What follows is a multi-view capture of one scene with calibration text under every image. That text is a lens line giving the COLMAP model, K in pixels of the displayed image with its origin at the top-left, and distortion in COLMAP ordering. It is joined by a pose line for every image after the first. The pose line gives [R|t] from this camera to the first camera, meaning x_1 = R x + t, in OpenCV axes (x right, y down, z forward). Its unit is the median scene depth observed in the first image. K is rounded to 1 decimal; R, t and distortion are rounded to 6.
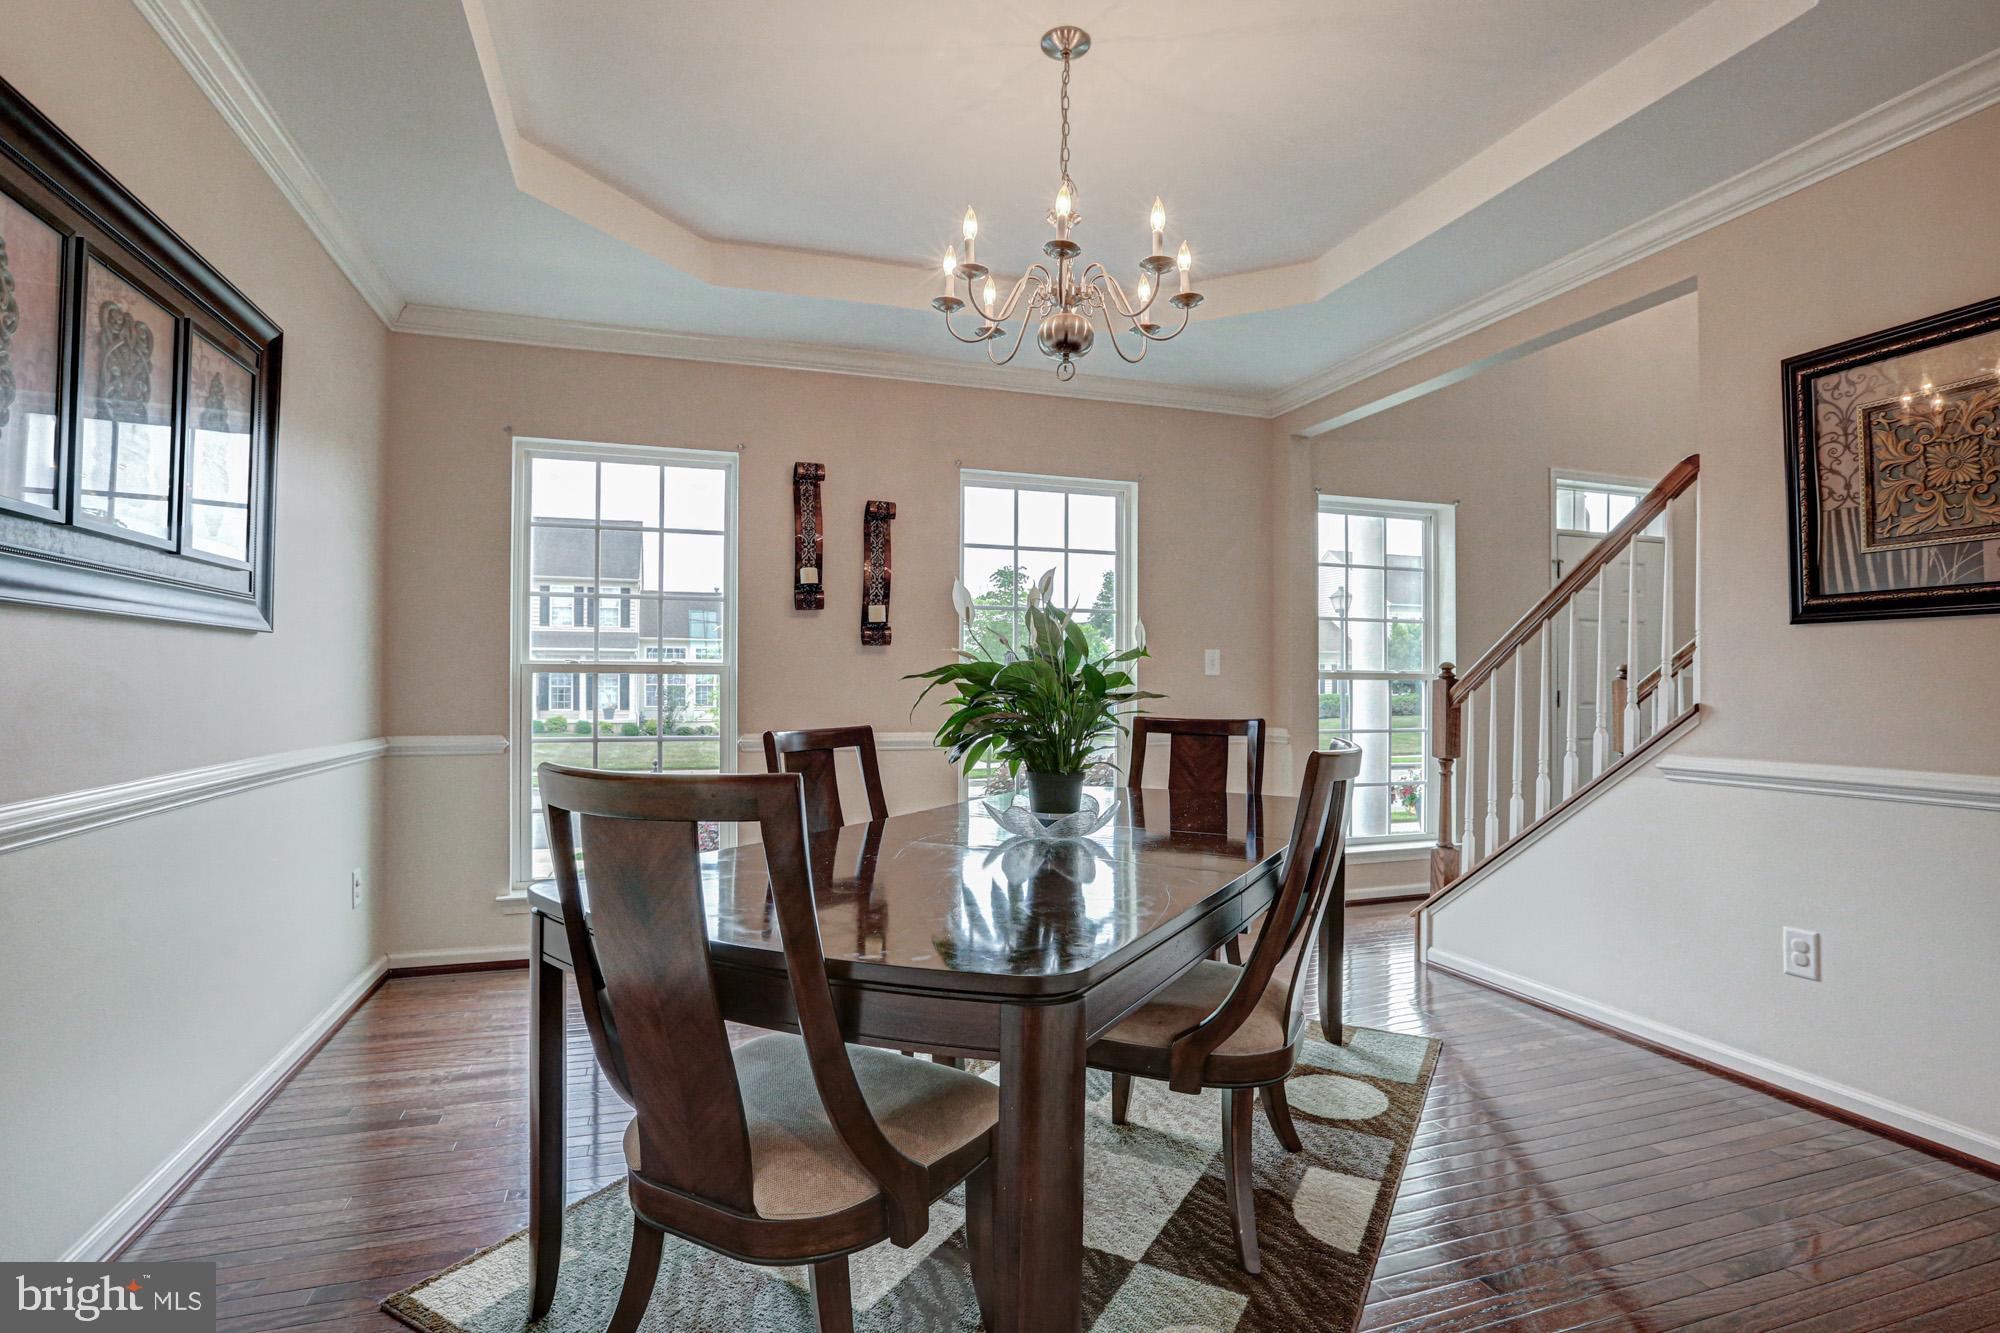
lens RADIAL K [[996.2, 0, 1000.0], [0, 996.2, 666.5], [0, 0, 1]] dist [-0.002419, -0.000007]
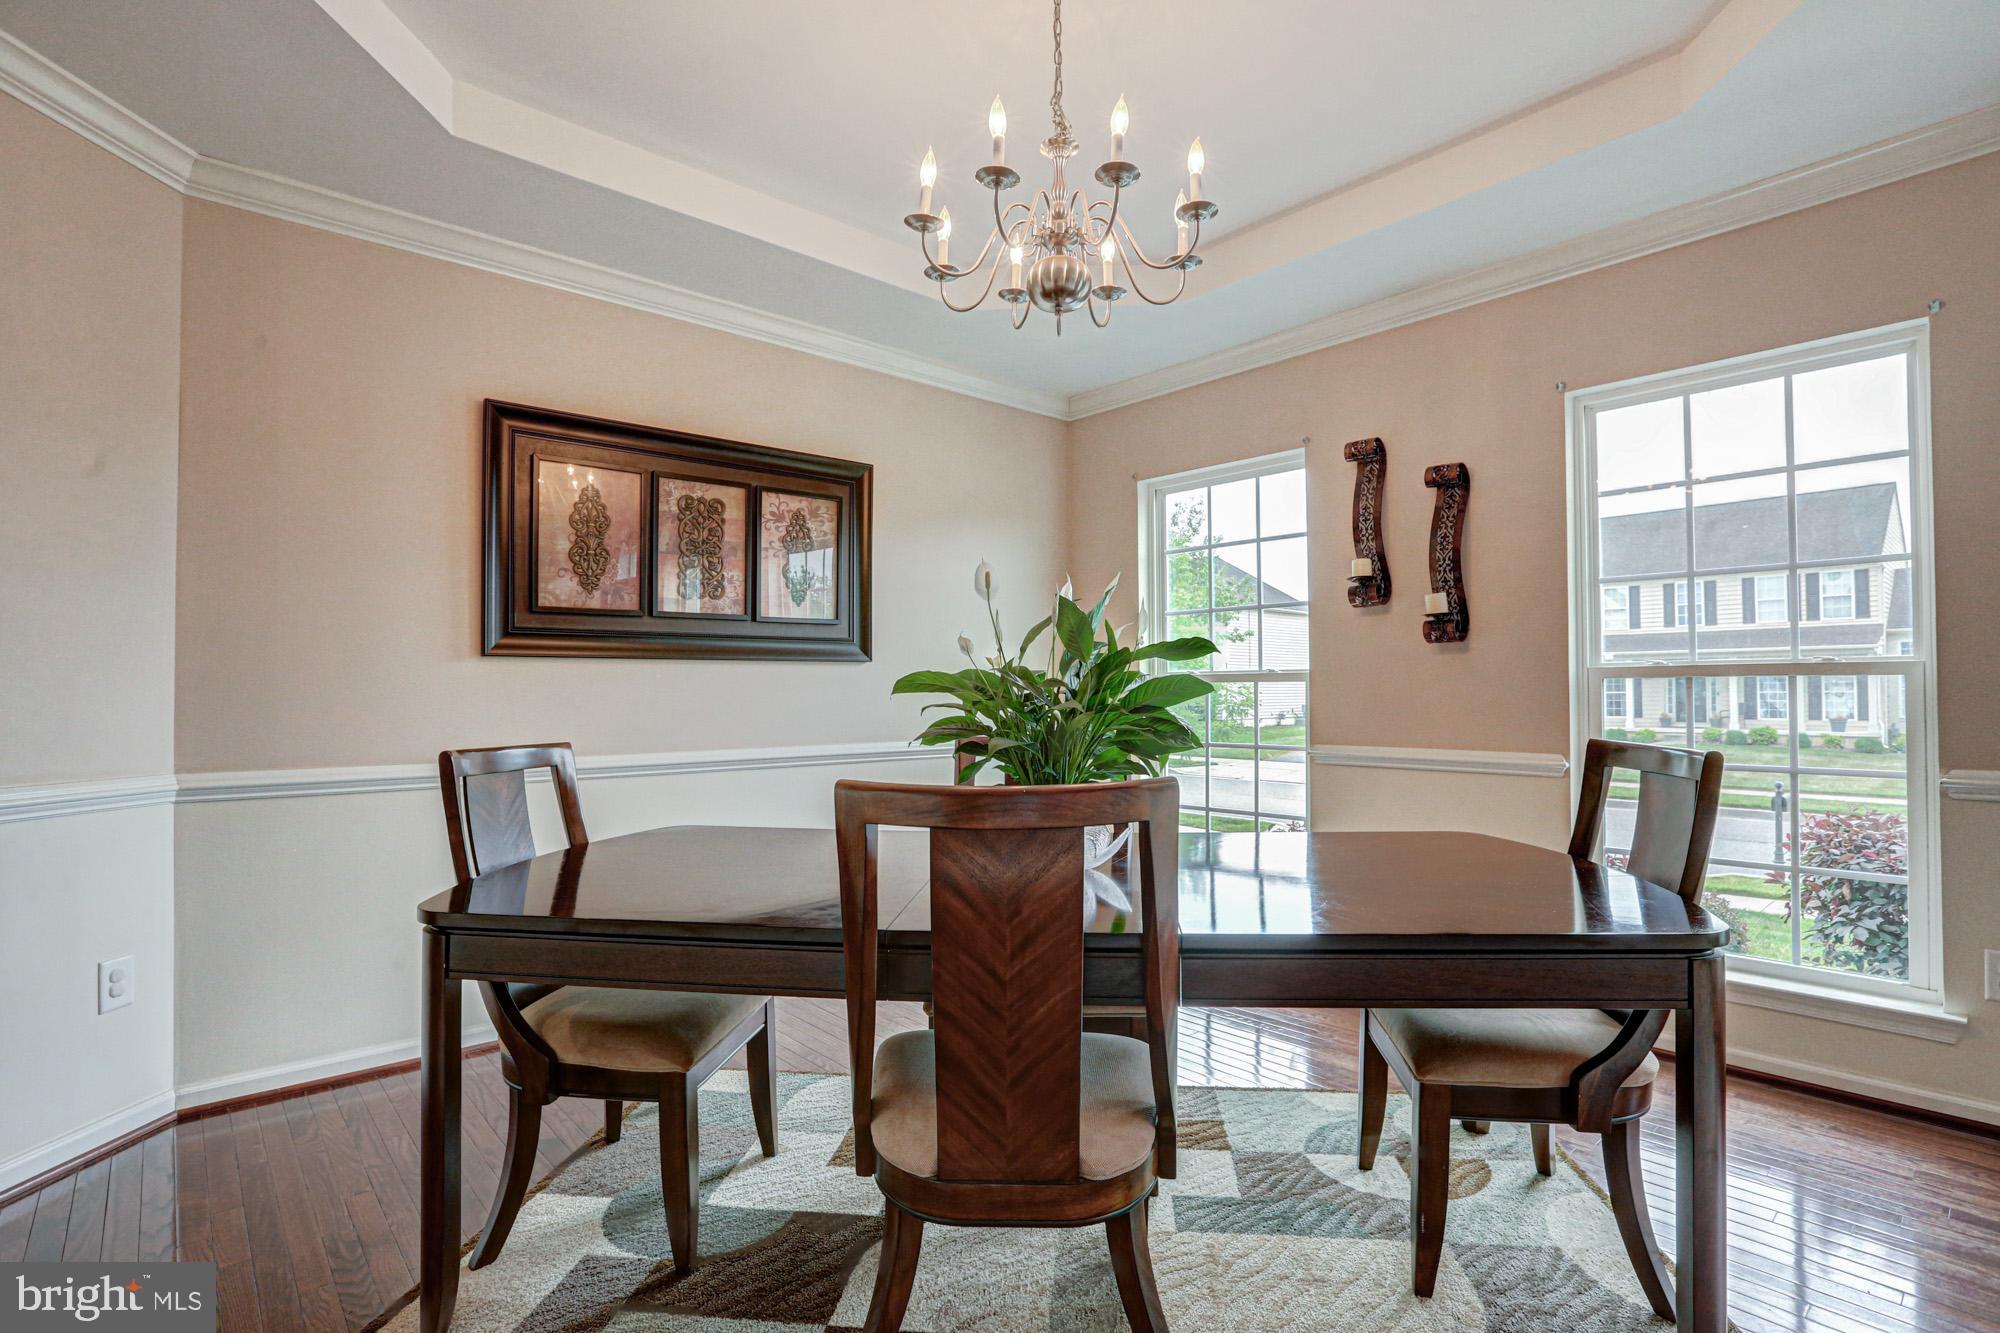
lens RADIAL K [[996.2, 0, 1000.0], [0, 996.2, 666.5], [0, 0, 1]] dist [-0.002419, -0.000007]
pose [[0.407790, -0.030273, -0.912574, 0.415667], [0.024336, 0.999456, -0.022280, 0.007748], [0.912751, -0.013122, 0.408305, 0.296121]]
